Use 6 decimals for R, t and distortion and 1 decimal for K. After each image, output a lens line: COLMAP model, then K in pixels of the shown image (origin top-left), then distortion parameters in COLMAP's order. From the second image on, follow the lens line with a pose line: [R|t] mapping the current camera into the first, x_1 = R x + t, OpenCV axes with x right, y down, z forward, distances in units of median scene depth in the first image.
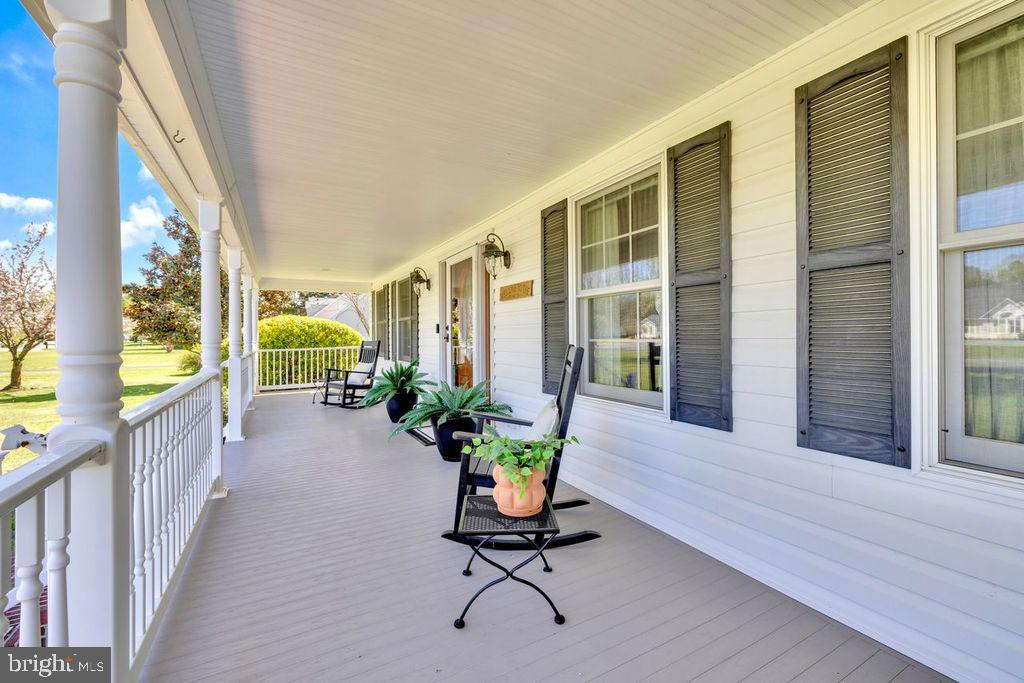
lens RADIAL K [[428.9, 0, 516.4], [0, 428.9, 331.3], [0, 0, 1]] dist [-0.002142, -0.000509]
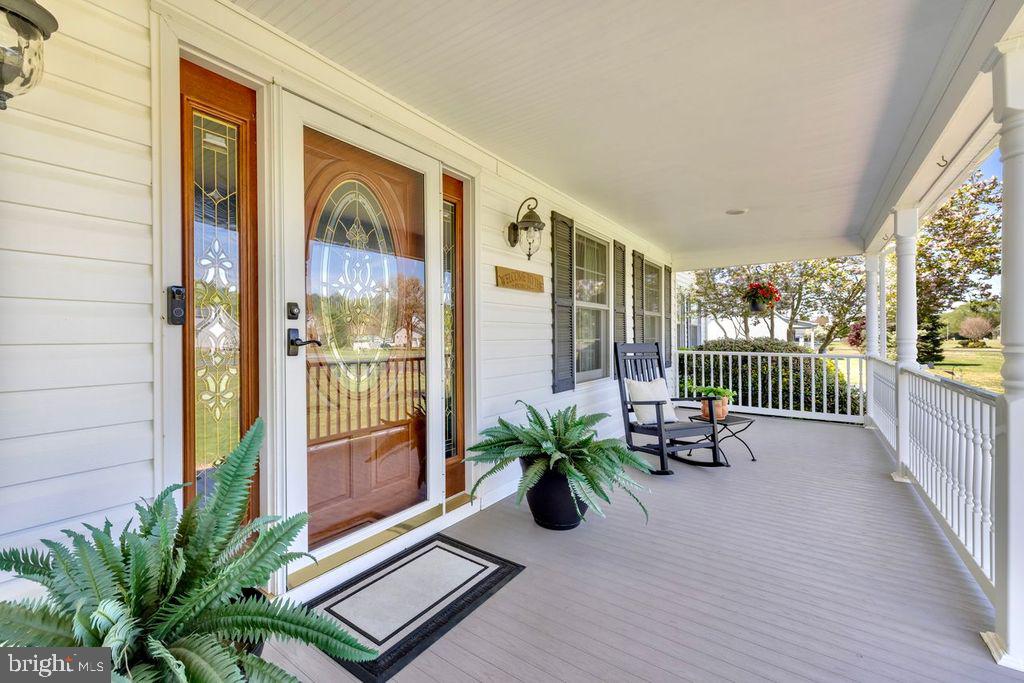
lens RADIAL K [[428.9, 0, 515.6], [0, 428.9, 346.4], [0, 0, 1]] dist [-0.002142, -0.000509]
pose [[-0.444696, 0.002945, 0.895677, -1.033750], [0.012175, 0.999922, 0.002757, 0.036580], [-0.895599, 0.012131, -0.444697, 2.012036]]
